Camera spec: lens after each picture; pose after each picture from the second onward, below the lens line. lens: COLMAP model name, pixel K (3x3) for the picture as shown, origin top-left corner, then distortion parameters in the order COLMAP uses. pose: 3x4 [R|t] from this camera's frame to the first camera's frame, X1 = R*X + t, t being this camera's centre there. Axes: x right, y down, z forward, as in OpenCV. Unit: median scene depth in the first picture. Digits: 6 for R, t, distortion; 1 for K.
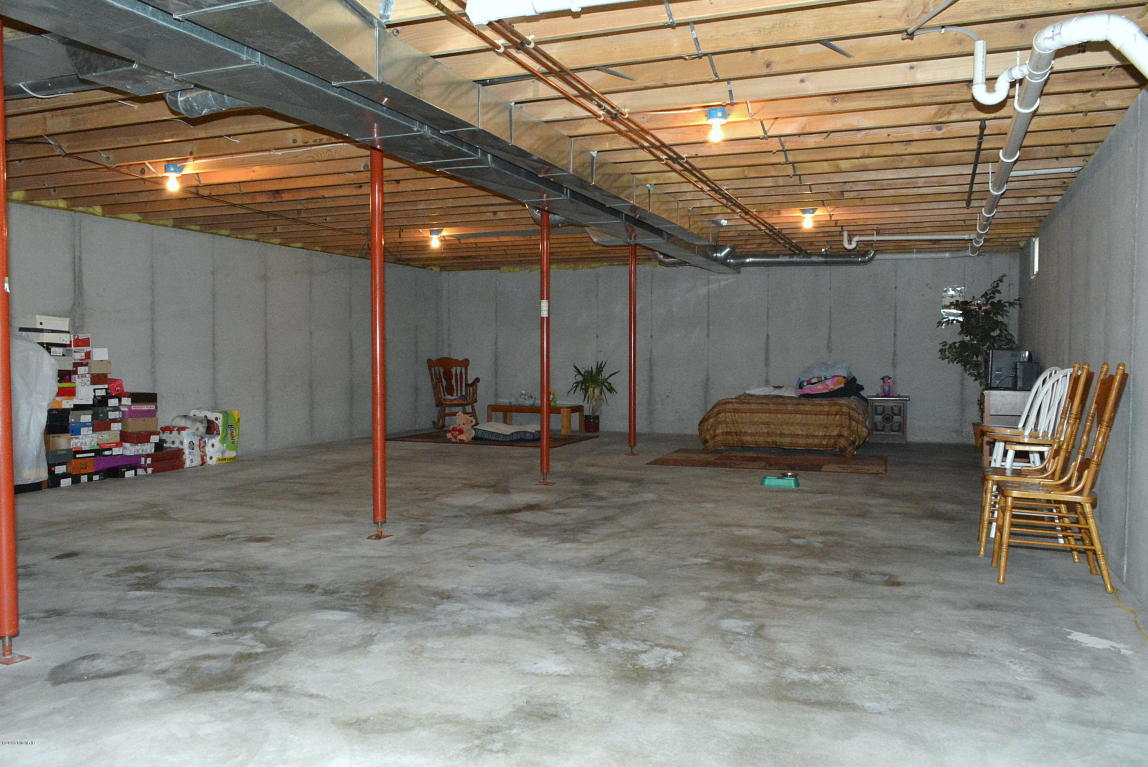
lens RADIAL K [[912.4, 0, 552.8], [0, 912.4, 388.4], [0, 0, 1]] dist [0.002532, -0.004121]
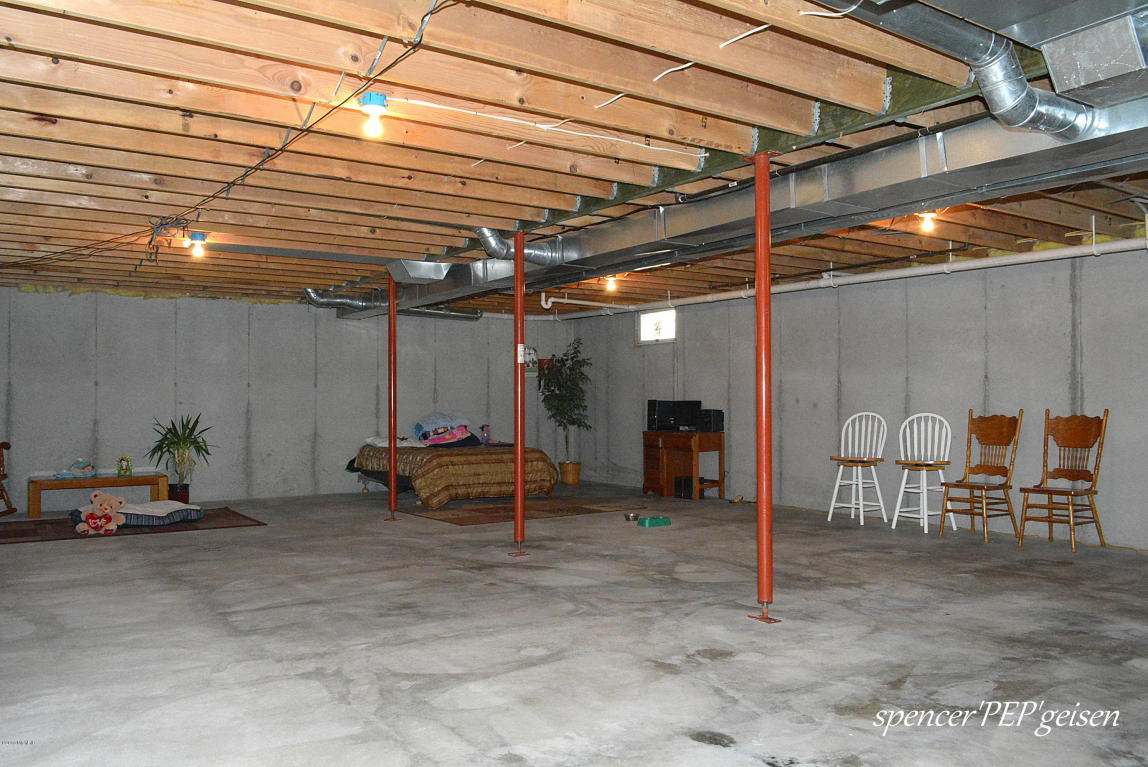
lens RADIAL K [[912.4, 0, 552.8], [0, 912.4, 388.4], [0, 0, 1]] dist [0.002532, -0.004121]
pose [[0.562051, 0.009349, 0.827050, -0.644162], [0.036871, 0.998659, -0.036346, -0.018642], [-0.826280, 0.050922, 0.560952, 0.429809]]
